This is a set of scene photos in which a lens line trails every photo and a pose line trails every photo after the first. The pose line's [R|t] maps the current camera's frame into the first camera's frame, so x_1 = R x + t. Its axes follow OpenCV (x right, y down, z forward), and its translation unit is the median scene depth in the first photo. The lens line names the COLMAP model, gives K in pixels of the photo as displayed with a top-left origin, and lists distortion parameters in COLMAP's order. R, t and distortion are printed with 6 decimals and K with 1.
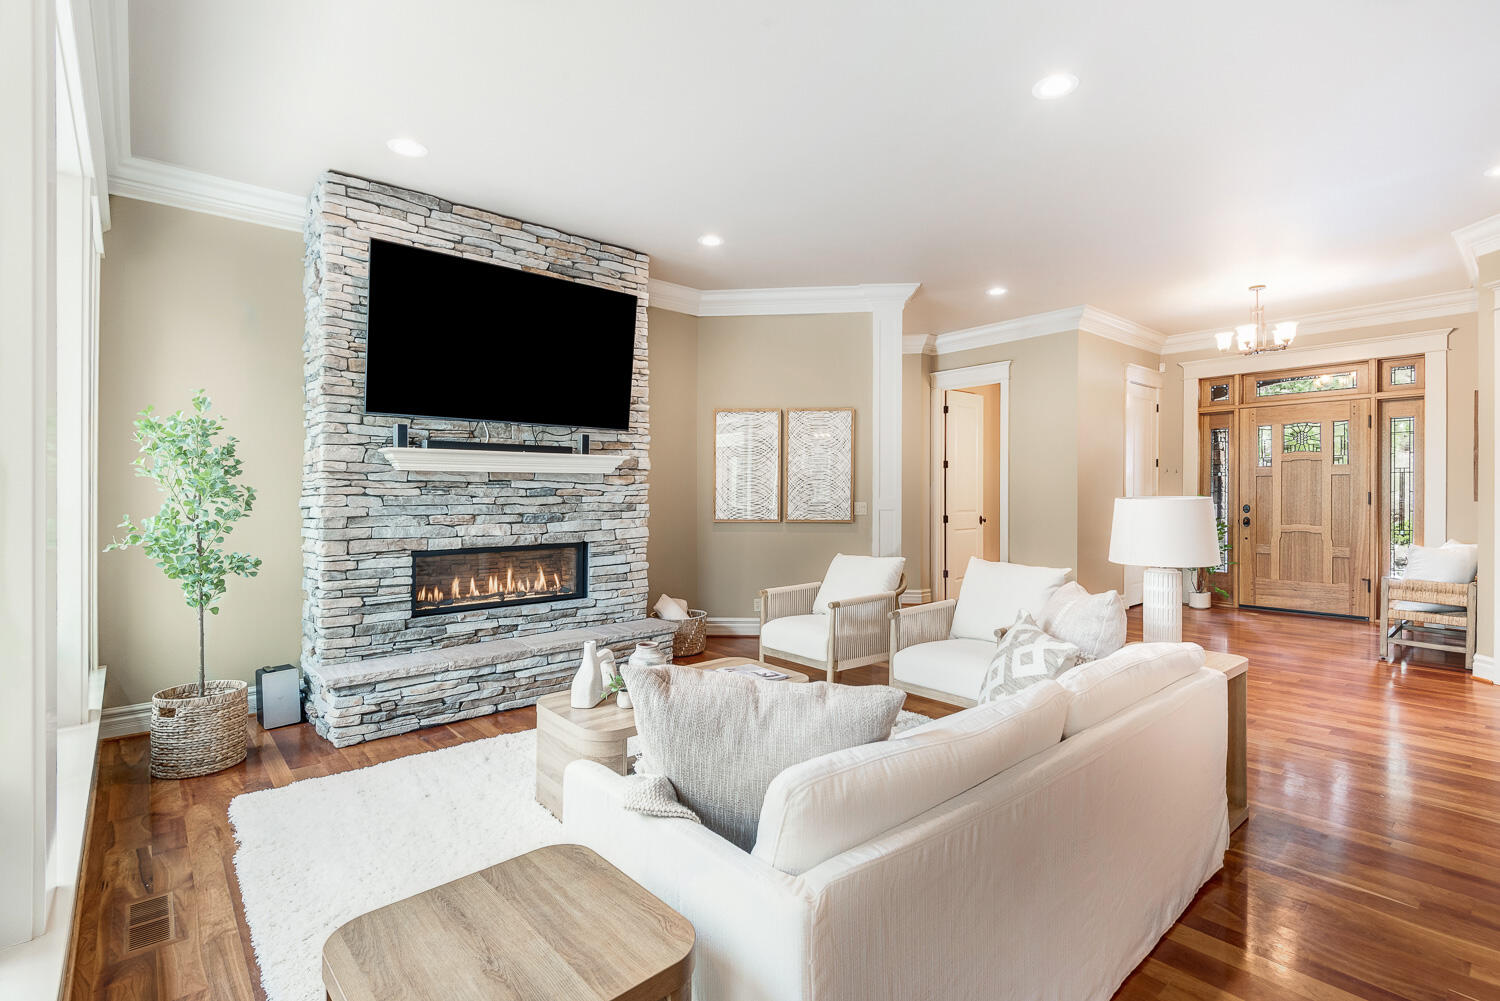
lens RADIAL K [[688.3, 0, 768.6], [0, 688.3, 471.2], [0, 0, 1]] dist [0.012097, -0.007644]
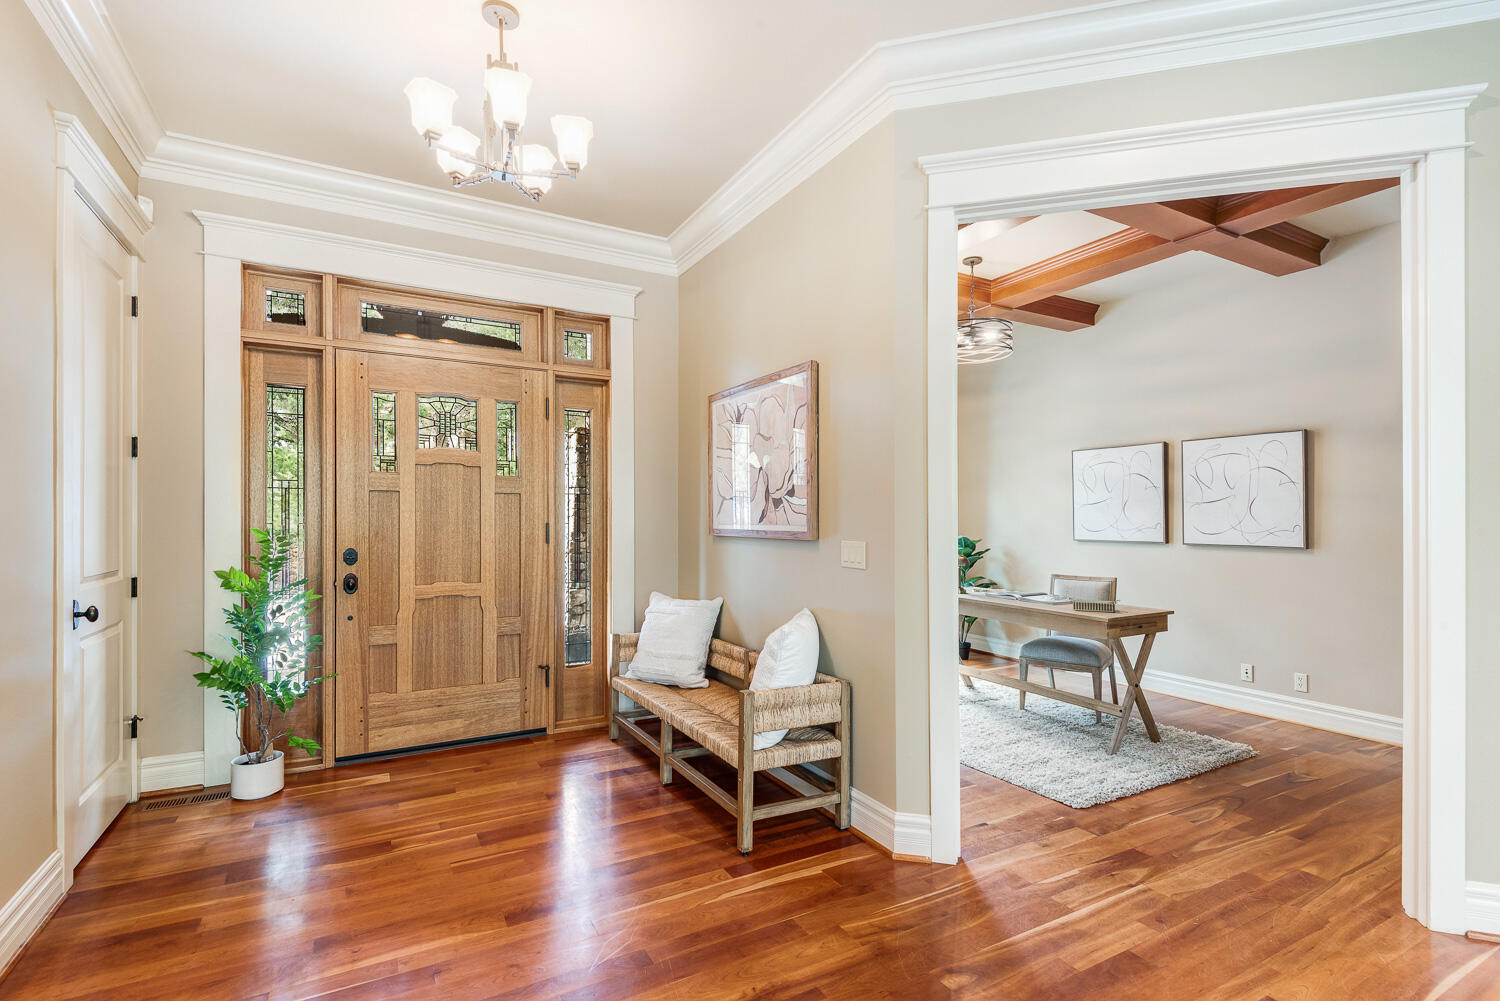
lens RADIAL K [[688.3, 0, 762.1], [0, 688.3, 535.1], [0, 0, 1]] dist [0.012097, -0.007644]
pose [[0.223793, -0.017041, 0.974488, 0.453491], [-0.029807, 0.999260, 0.024319, 0.029220], [-0.974181, -0.034489, 0.223119, 0.975451]]
